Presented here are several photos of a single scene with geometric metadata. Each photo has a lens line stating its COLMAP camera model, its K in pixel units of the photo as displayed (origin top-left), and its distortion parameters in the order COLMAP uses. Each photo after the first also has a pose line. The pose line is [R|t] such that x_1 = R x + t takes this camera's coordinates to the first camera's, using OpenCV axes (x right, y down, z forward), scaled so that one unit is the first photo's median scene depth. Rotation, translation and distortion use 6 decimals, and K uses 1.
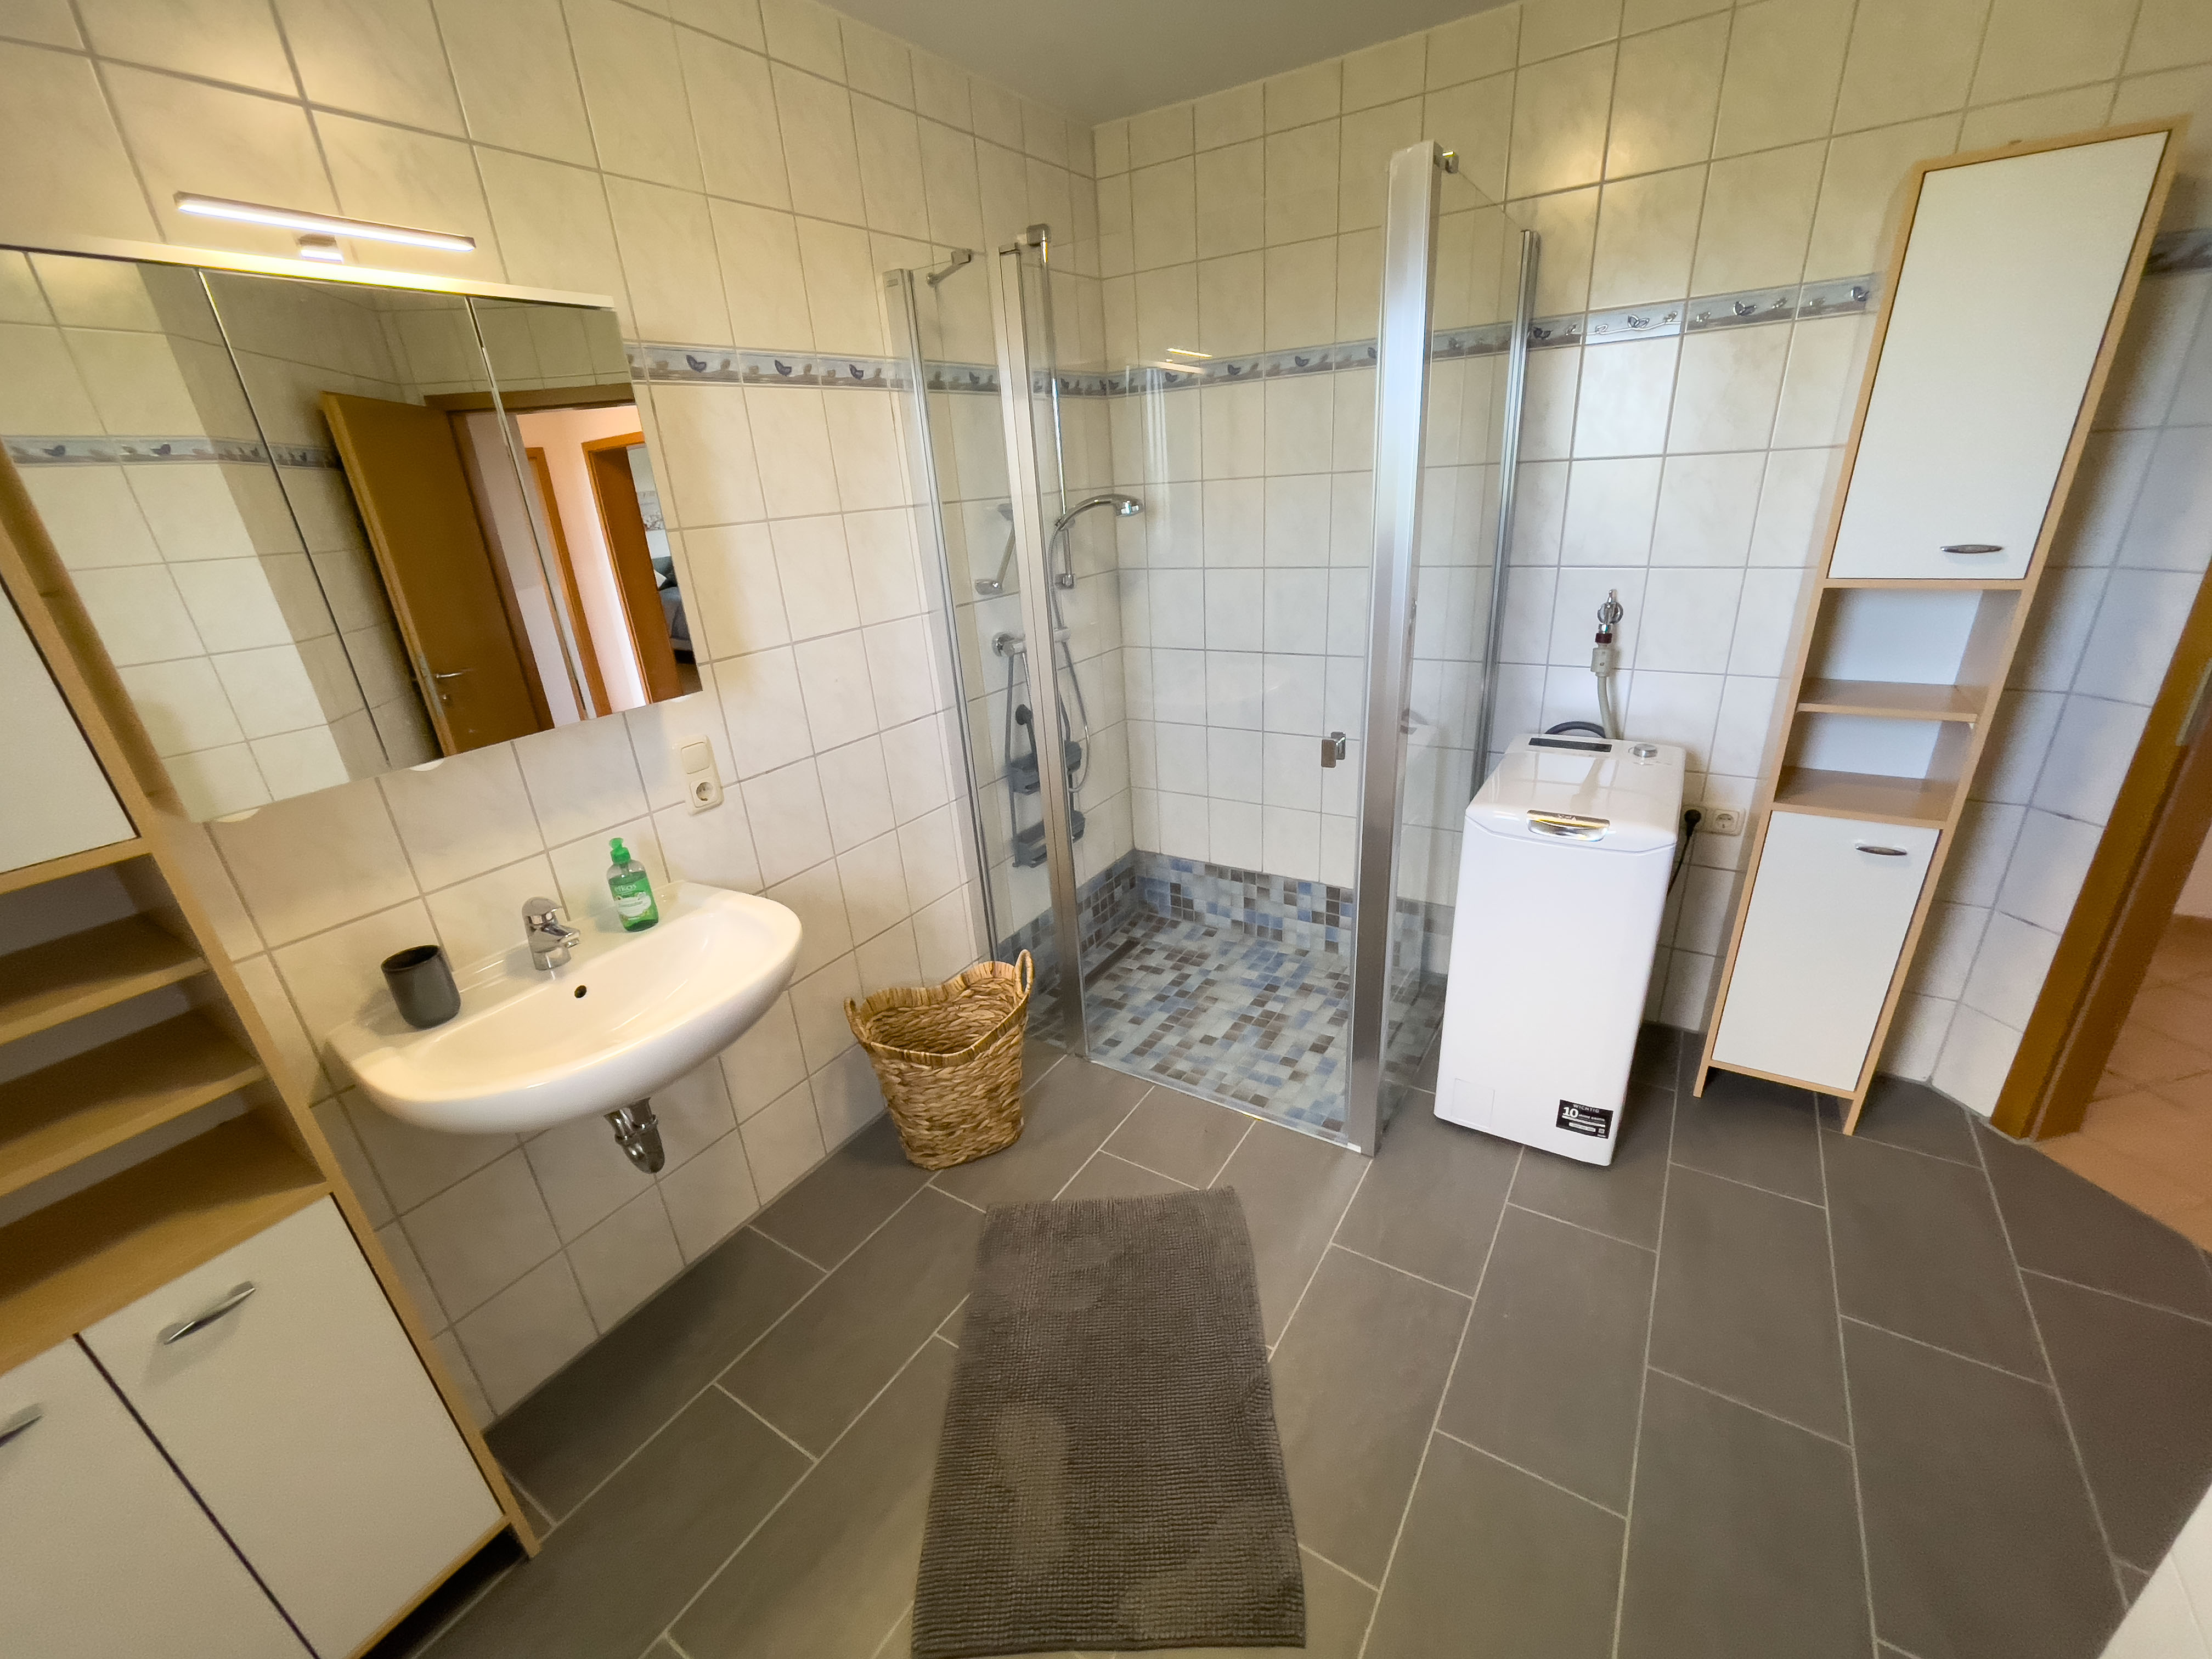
lens RADIAL K [[904.7, 0, 1105.6], [0, 904.7, 853.9], [0, 0, 1]] dist [-0.000972, -0.000209]
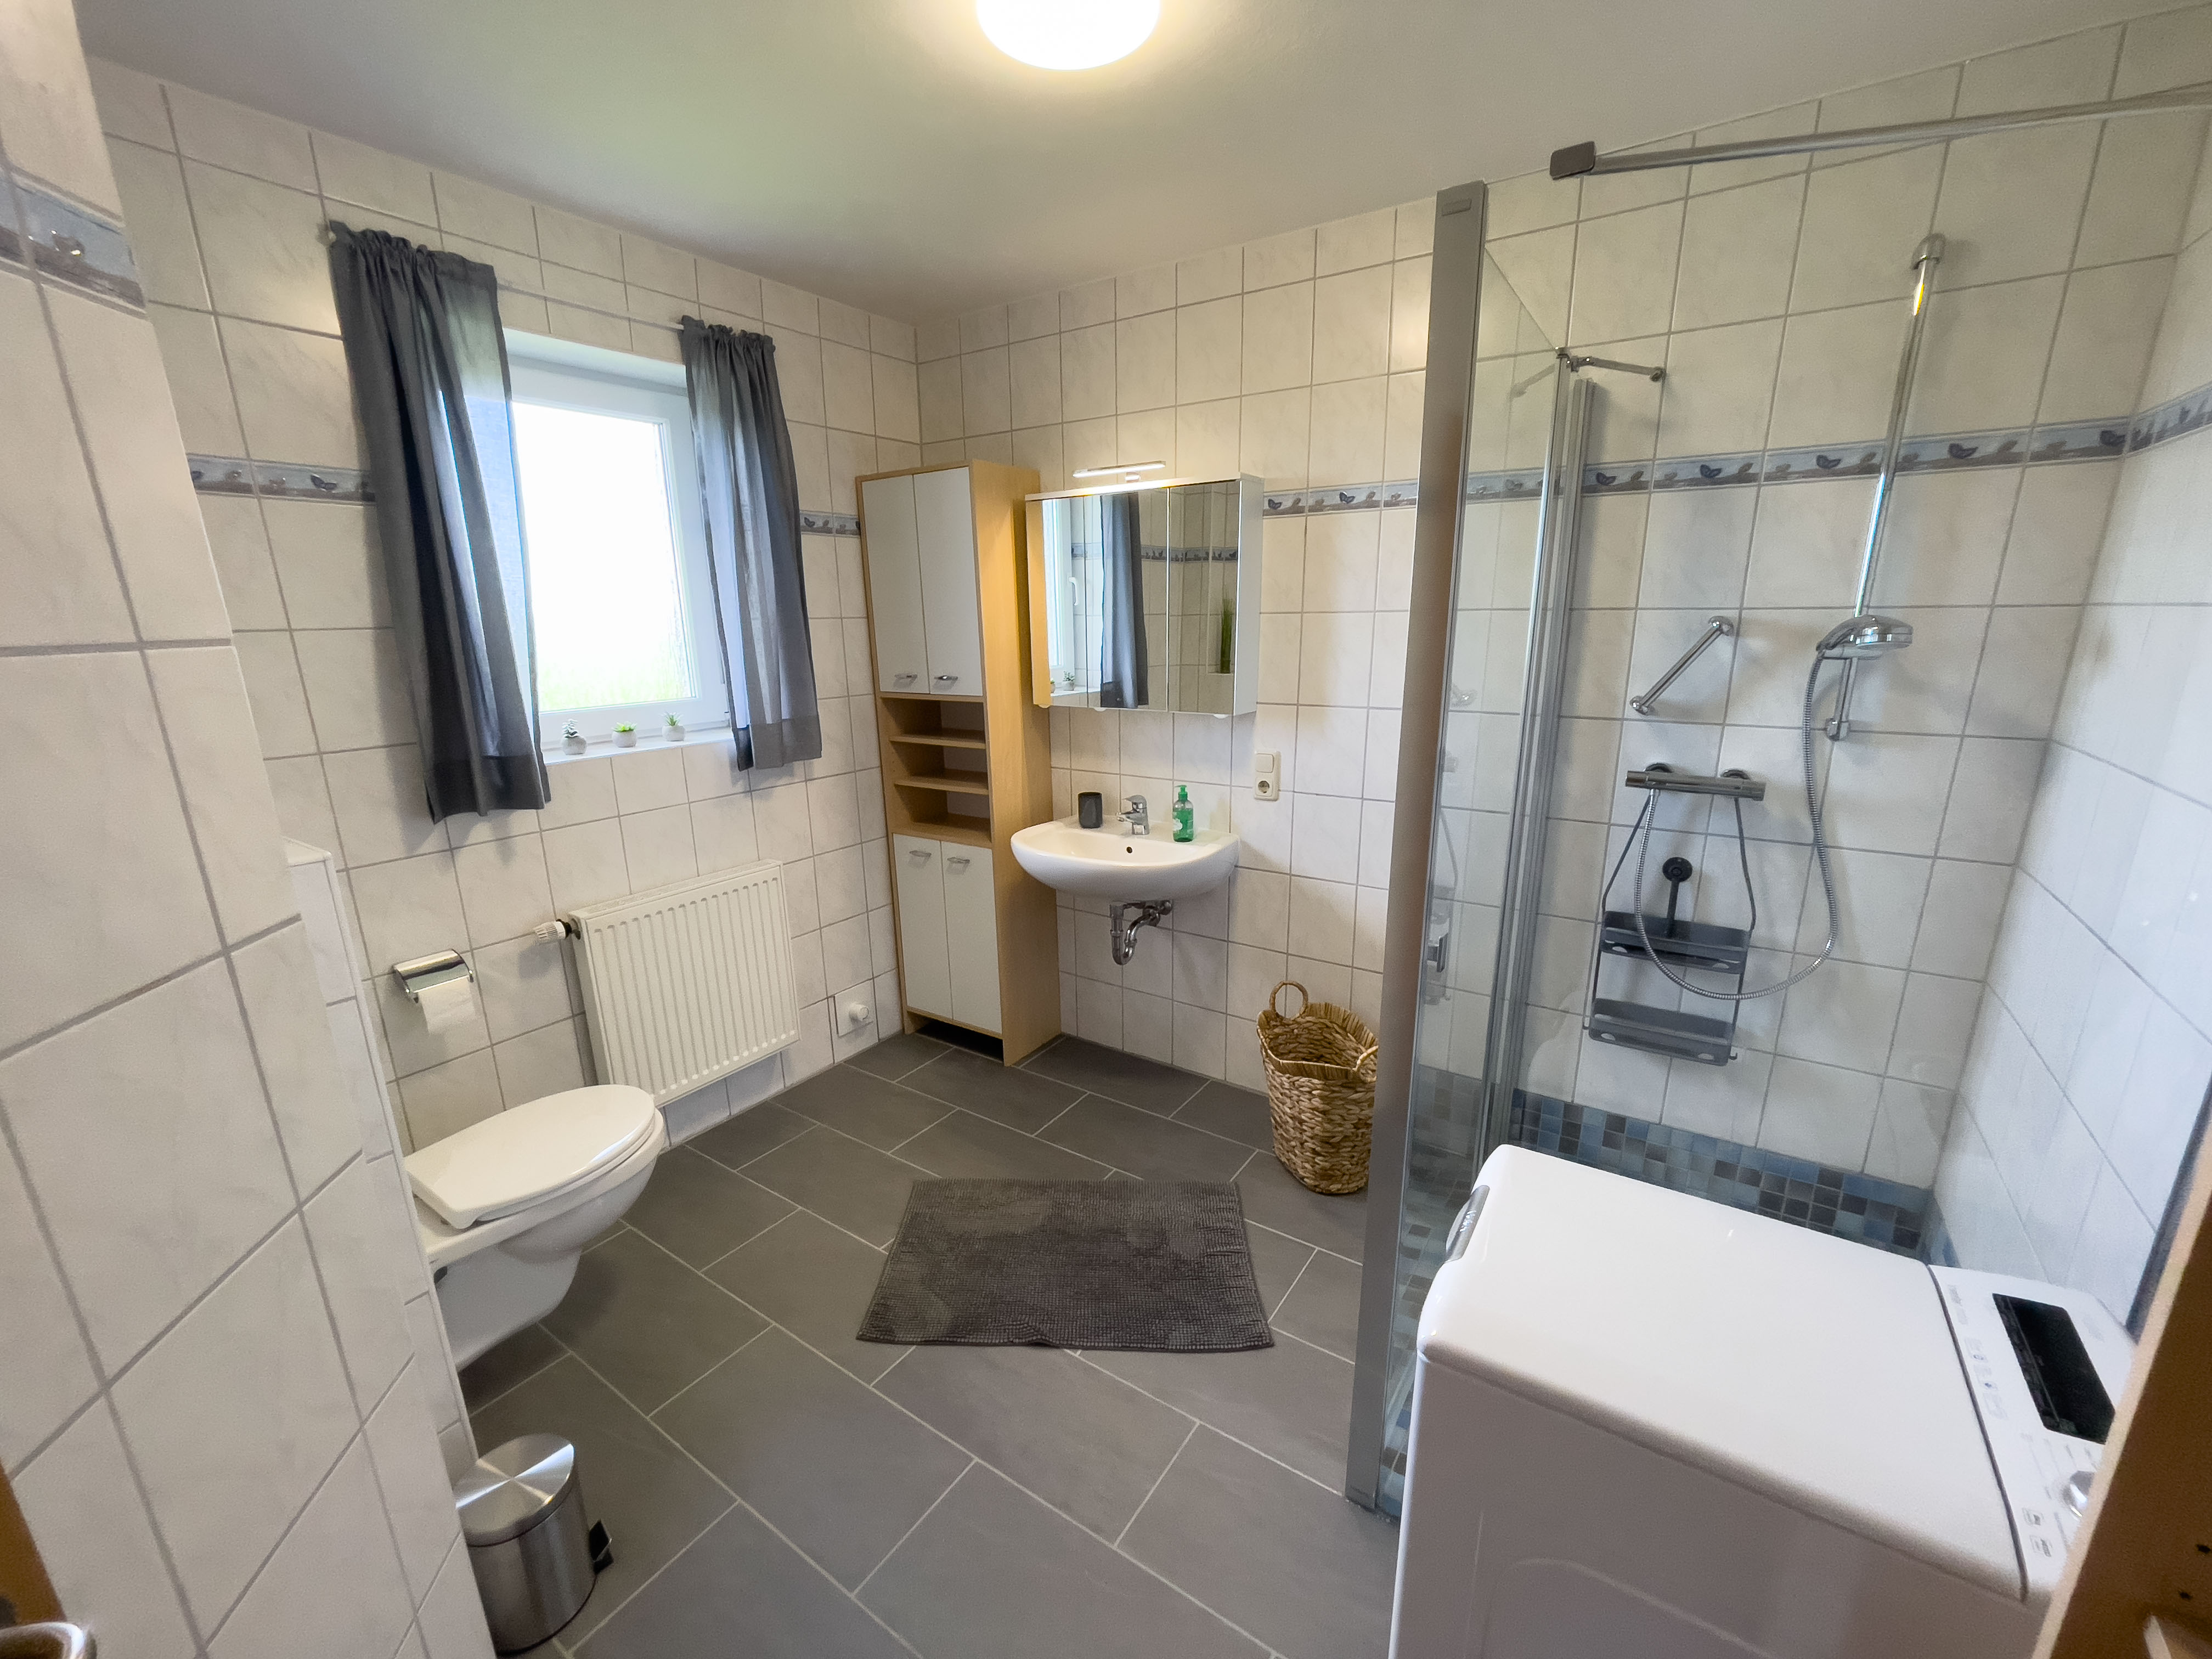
lens RADIAL K [[908.7, 0, 1077.4], [0, 908.7, 831.4], [0, 0, 1]] dist [-0.000513, -0.000197]
pose [[-0.028127, 0.316178, -0.948283, 1.029886], [-0.368364, 0.878617, 0.303876, -0.357681], [0.929256, 0.357860, 0.091756, 0.658838]]
